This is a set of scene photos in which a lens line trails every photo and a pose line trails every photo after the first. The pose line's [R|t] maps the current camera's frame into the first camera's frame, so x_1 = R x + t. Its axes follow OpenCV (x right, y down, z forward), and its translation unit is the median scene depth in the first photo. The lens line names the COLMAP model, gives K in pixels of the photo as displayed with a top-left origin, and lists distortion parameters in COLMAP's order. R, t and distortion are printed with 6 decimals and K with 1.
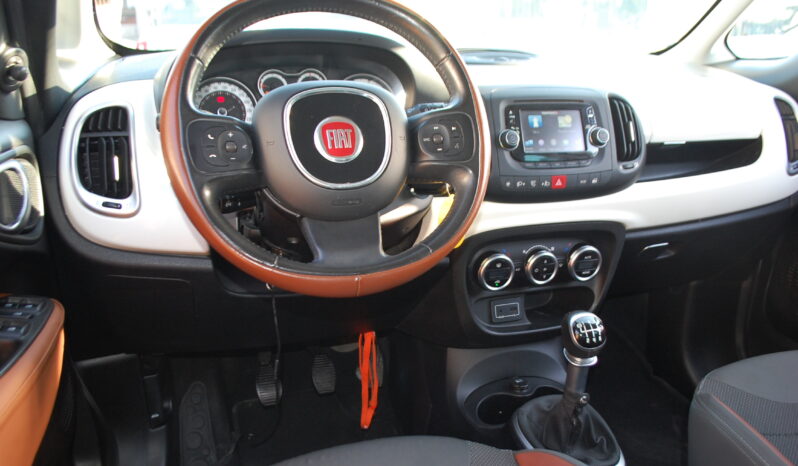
lens RADIAL K [[692.4, 0, 404.7], [0, 692.4, 251.5], [0, 0, 1]] dist [-0.082347, 0.009431]
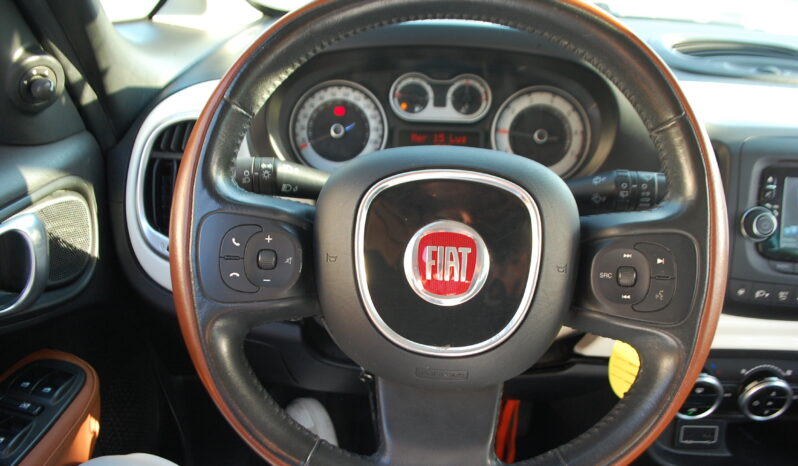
lens RADIAL K [[634.9, 0, 384.1], [0, 634.9, 261.1], [0, 0, 1]] dist [-0.096348, 0.014963]
pose [[0.930903, 0.175118, -0.320552, 0.019657], [-0.120216, 0.975576, 0.183845, -0.189727], [0.344918, -0.132606, 0.929219, 0.359983]]
